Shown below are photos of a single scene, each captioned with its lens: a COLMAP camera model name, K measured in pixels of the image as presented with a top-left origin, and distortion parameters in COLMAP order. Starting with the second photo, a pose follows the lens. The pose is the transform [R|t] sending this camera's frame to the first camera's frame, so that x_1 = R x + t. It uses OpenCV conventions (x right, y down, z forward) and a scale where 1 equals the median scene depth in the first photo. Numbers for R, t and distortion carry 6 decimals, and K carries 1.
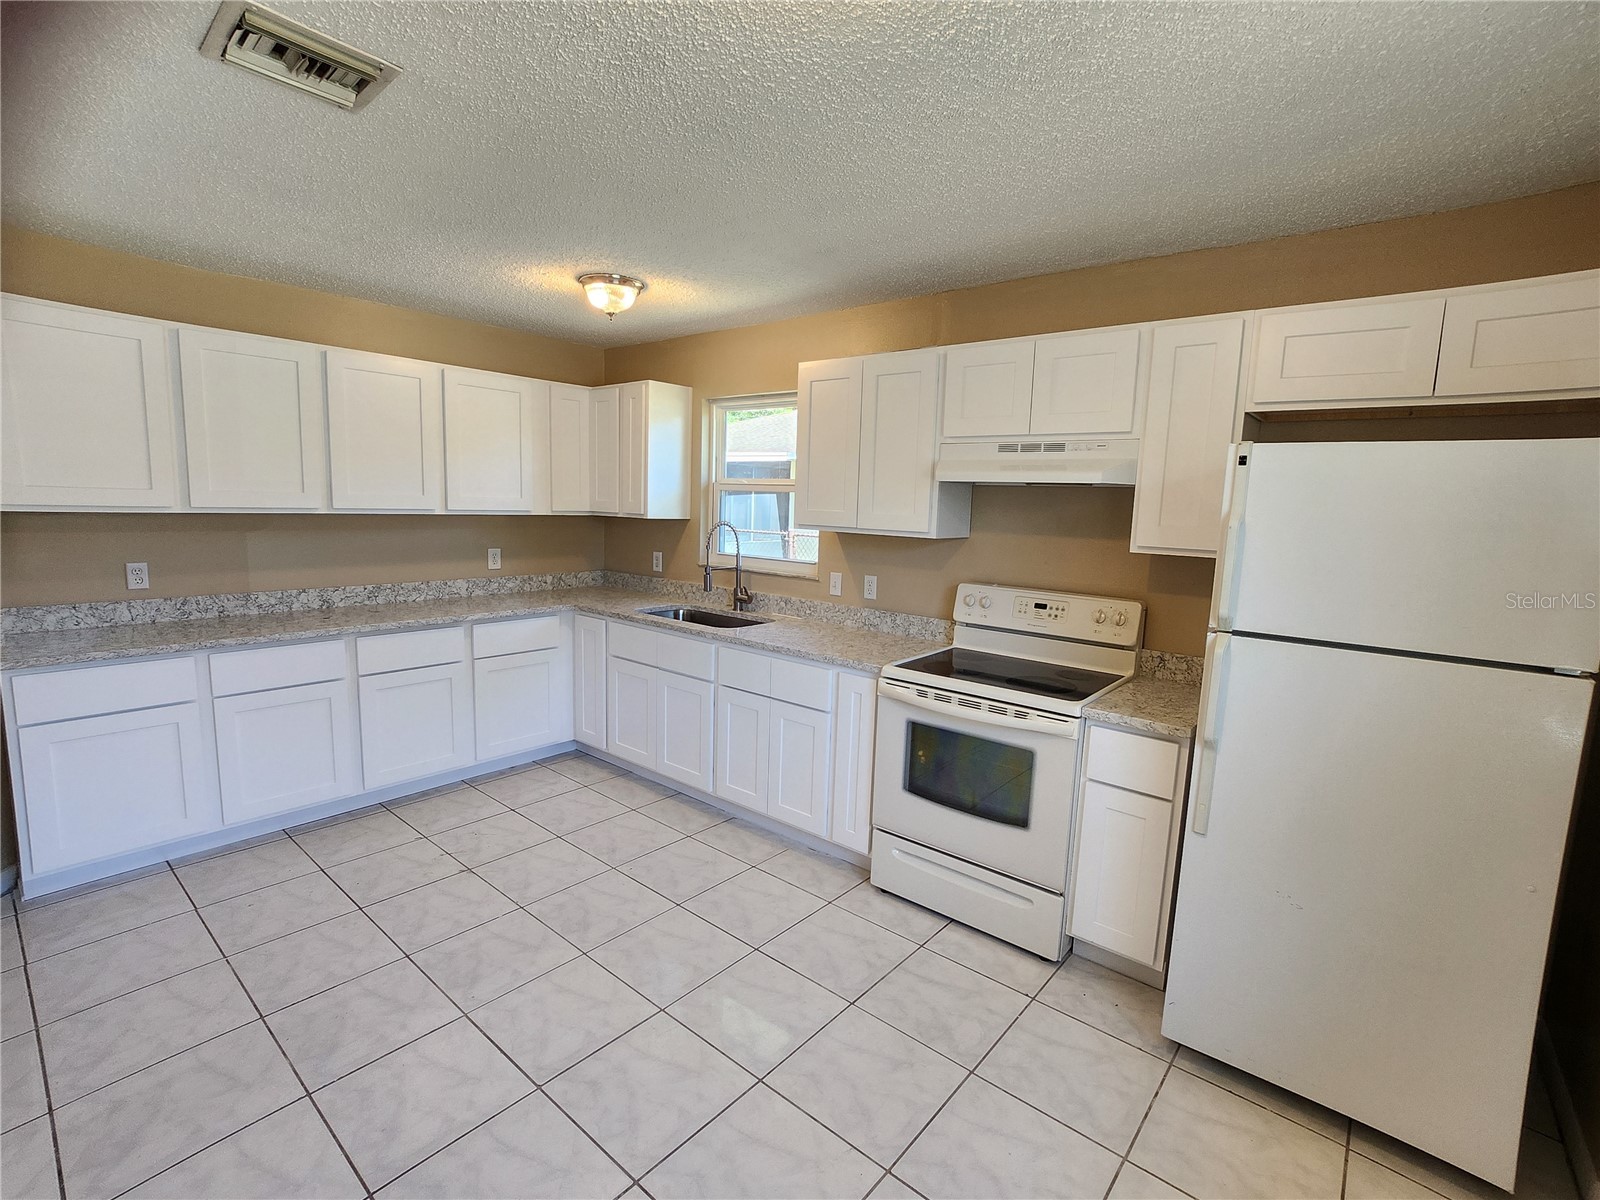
lens RADIAL K [[741.1, 0, 803.6], [0, 741.1, 594.5], [0, 0, 1]] dist [0.004398, 0.000733]
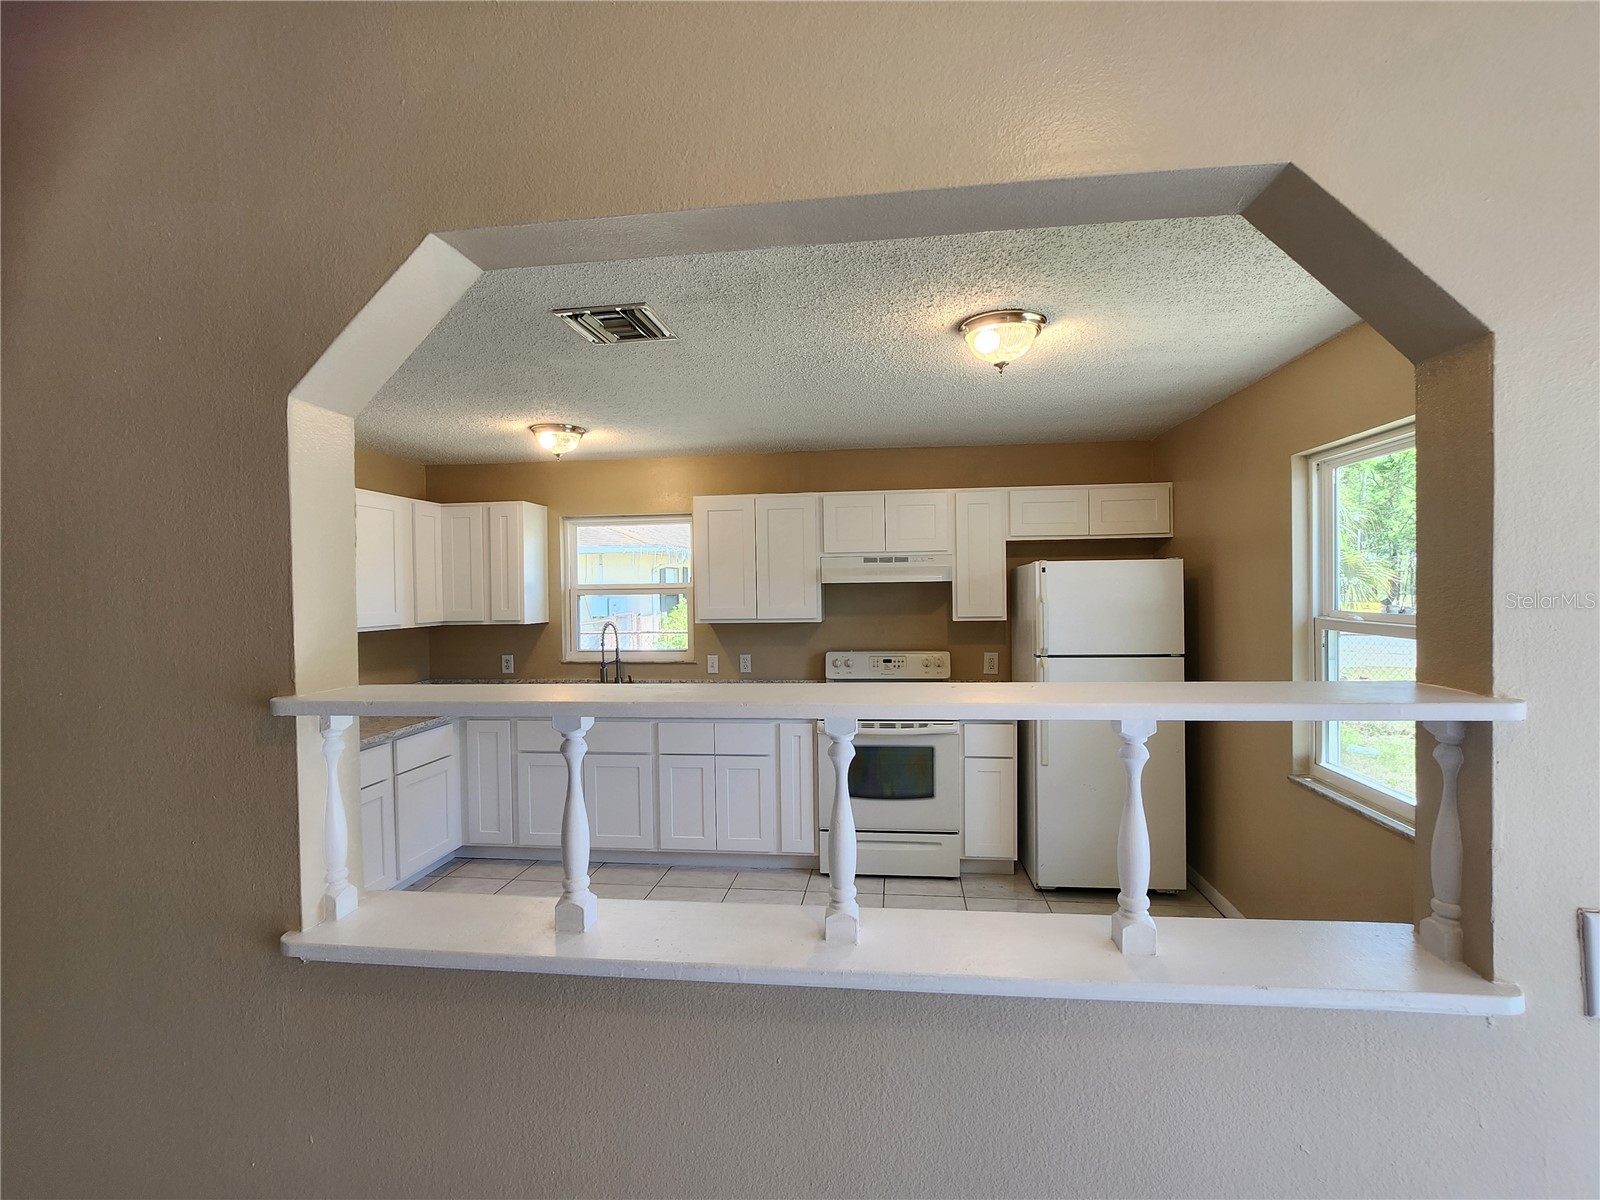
lens RADIAL K [[741.1, 0, 796.2], [0, 741.1, 604.3], [0, 0, 1]] dist [0.004398, 0.000733]
pose [[0.842519, -0.055833, 0.535766, -0.618487], [0.111366, 0.991180, -0.071837, -0.011140], [-0.527030, 0.120190, 0.841305, -0.186812]]
